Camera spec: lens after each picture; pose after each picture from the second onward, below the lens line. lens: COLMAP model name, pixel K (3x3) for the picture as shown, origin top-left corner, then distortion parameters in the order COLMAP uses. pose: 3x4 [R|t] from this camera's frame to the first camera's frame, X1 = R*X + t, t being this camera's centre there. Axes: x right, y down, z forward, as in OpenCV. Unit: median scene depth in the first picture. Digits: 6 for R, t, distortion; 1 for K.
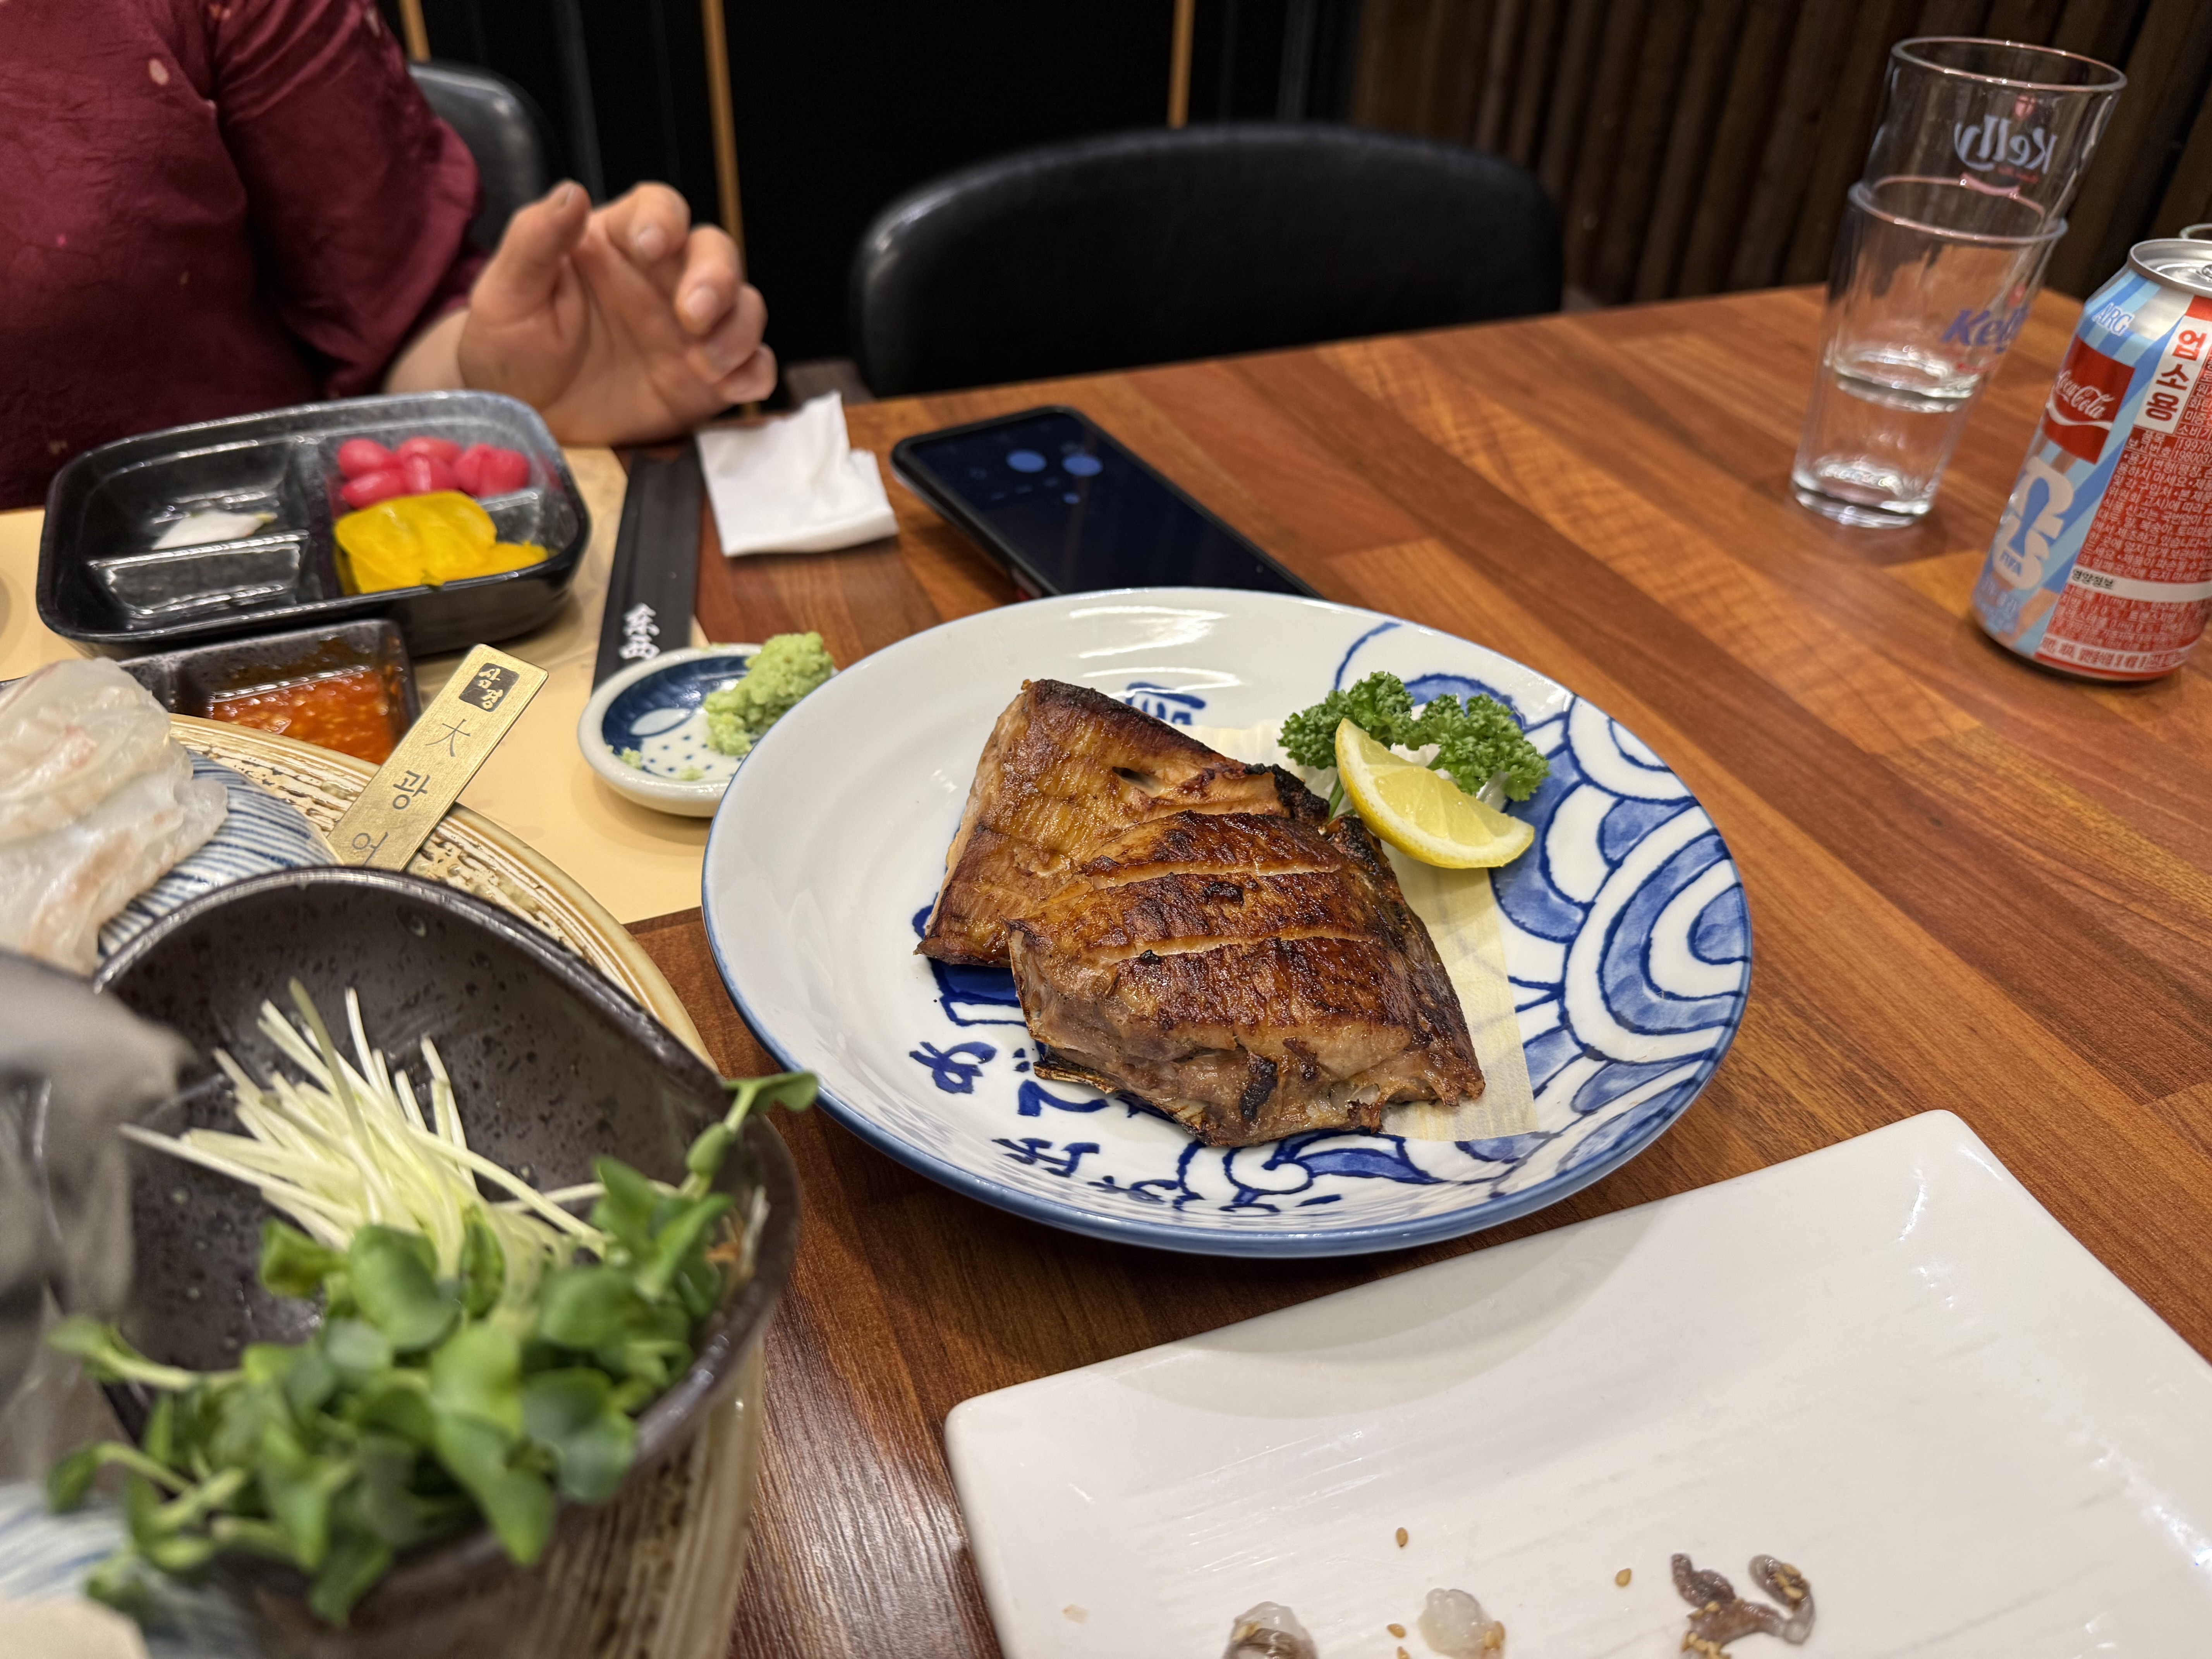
lens RADIAL K [[1575.0, 0, 1100.8], [0, 1575.0, 861.2], [0, 0, 1]] dist [0.197210, -0.443528]
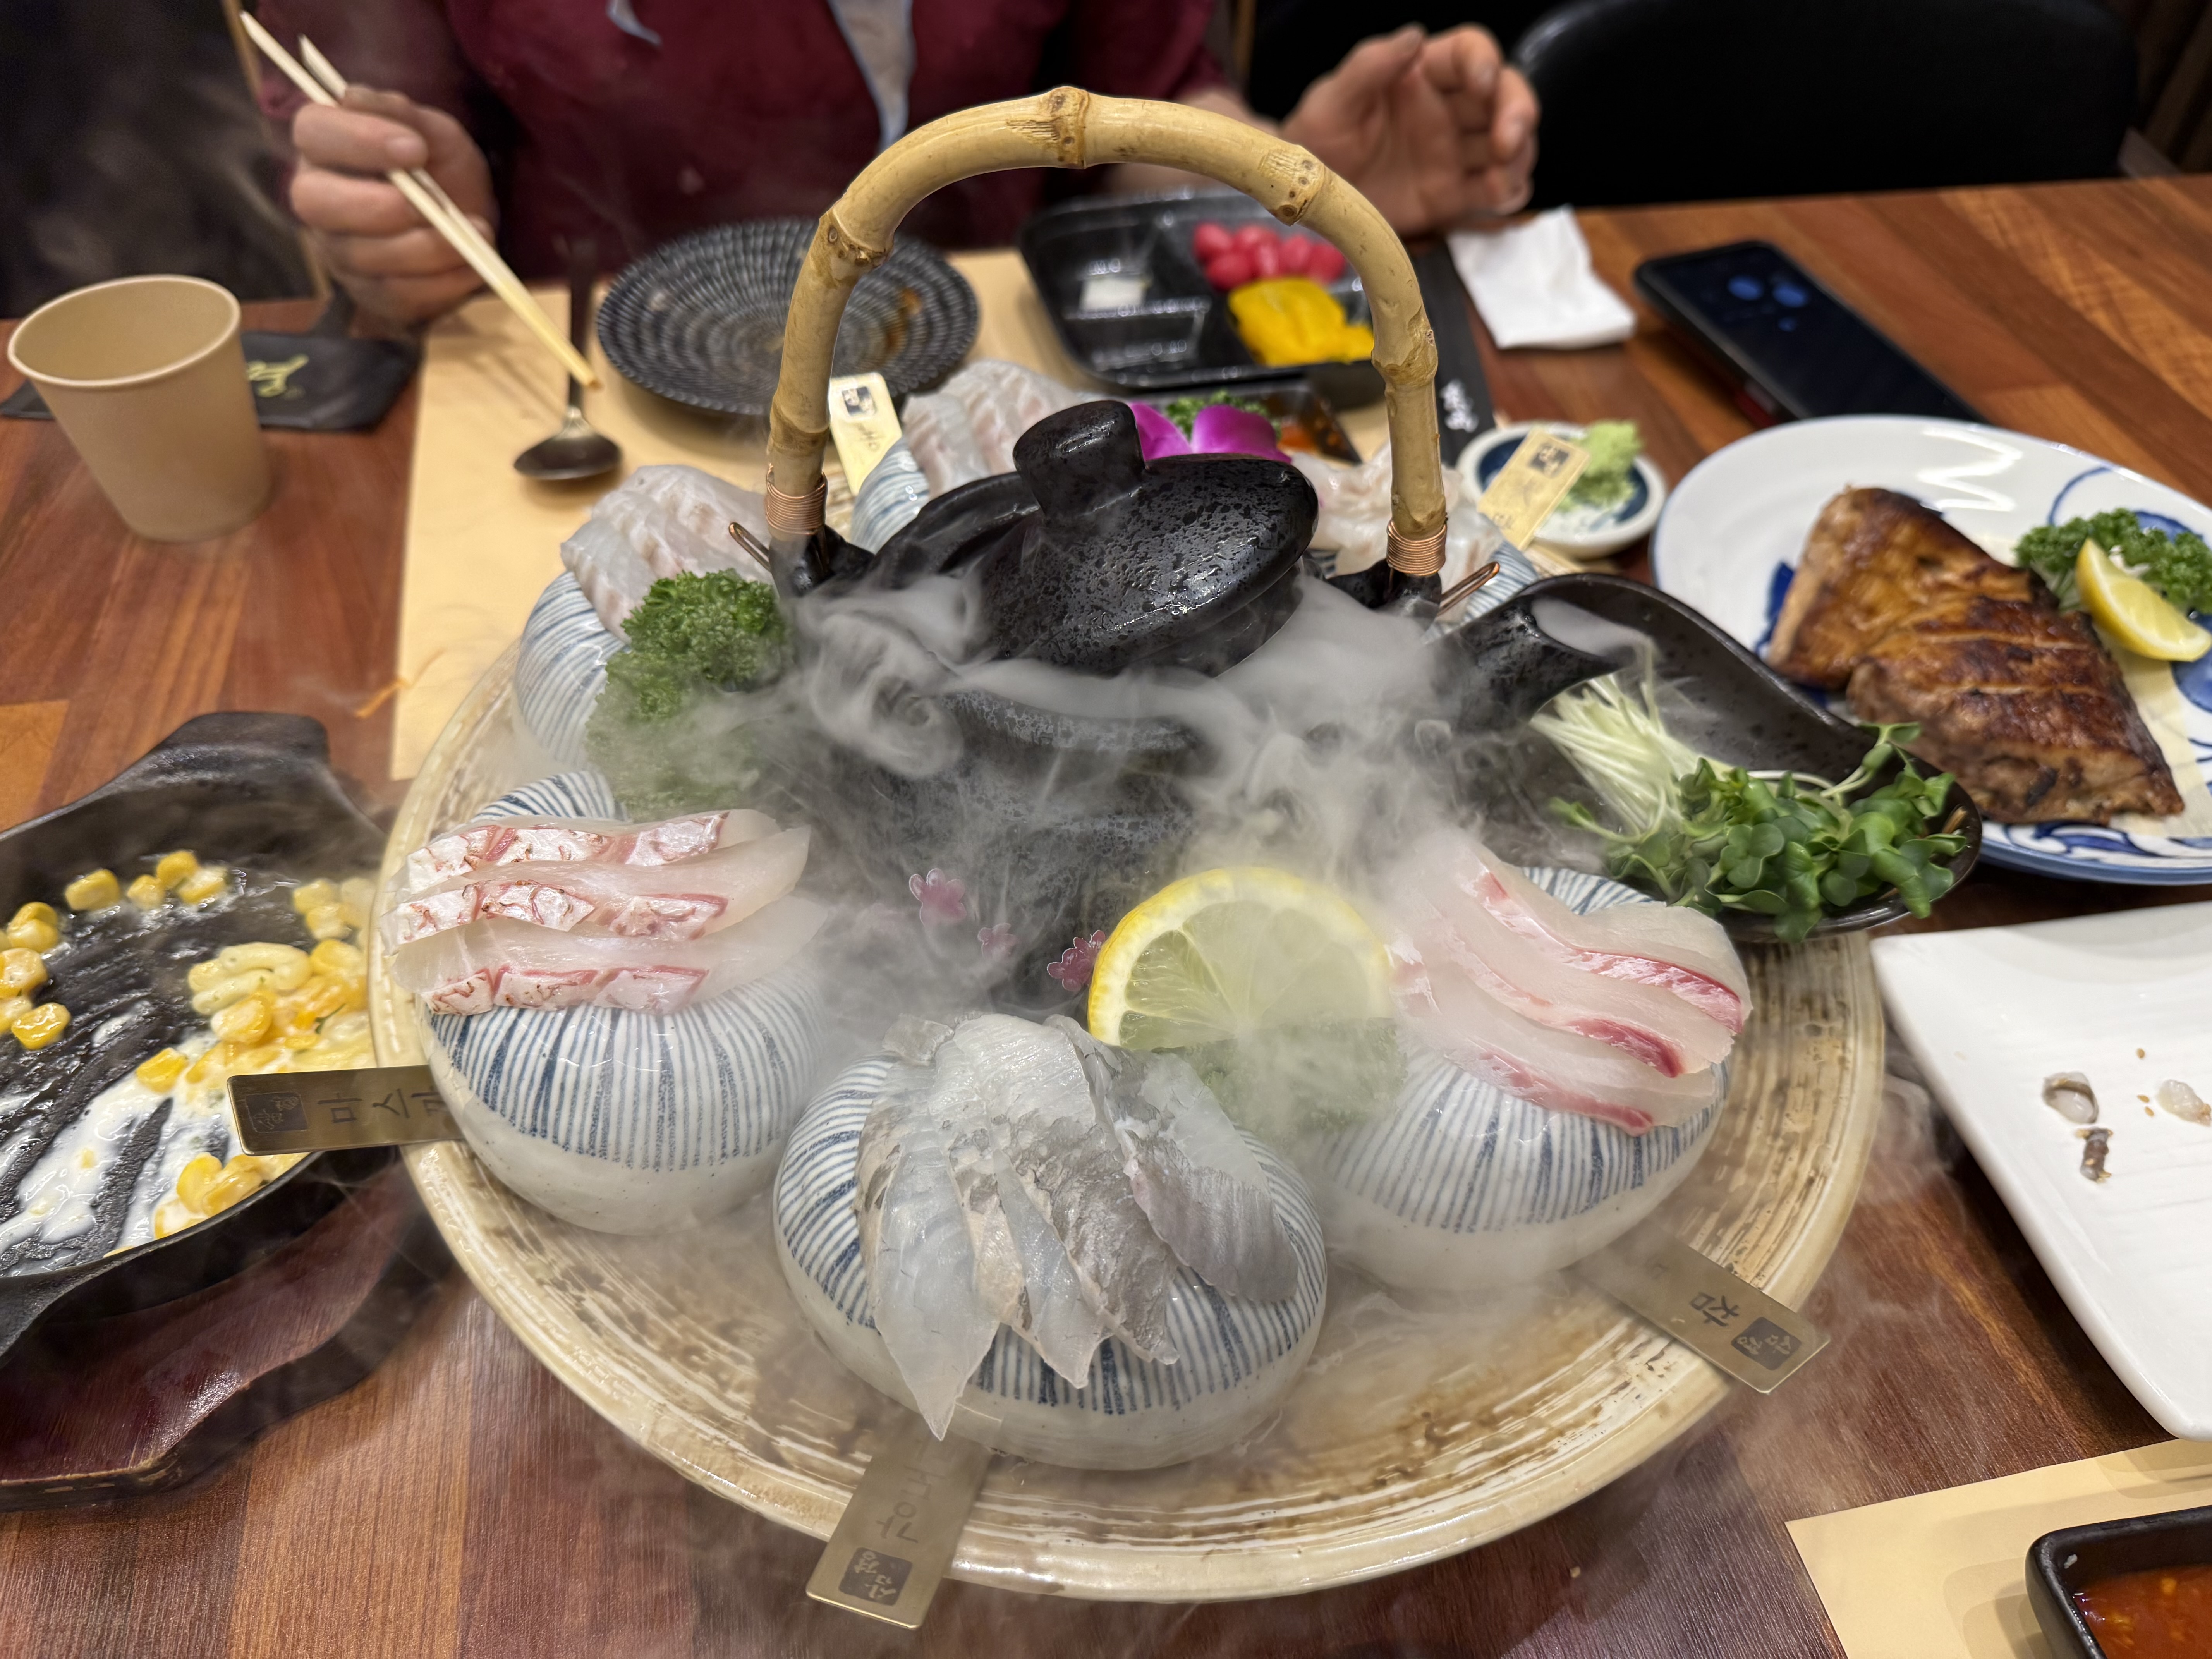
lens RADIAL K [[1622.8, 0, 1106.0], [0, 1622.8, 829.5], [0, 0, 1]] dist [0.004035, 0.000426]
pose [[0.984735, 0.135238, -0.109582, -0.507827], [-0.118416, 0.981918, 0.147696, 0.050920], [0.127575, -0.132465, 0.982943, -0.539319]]
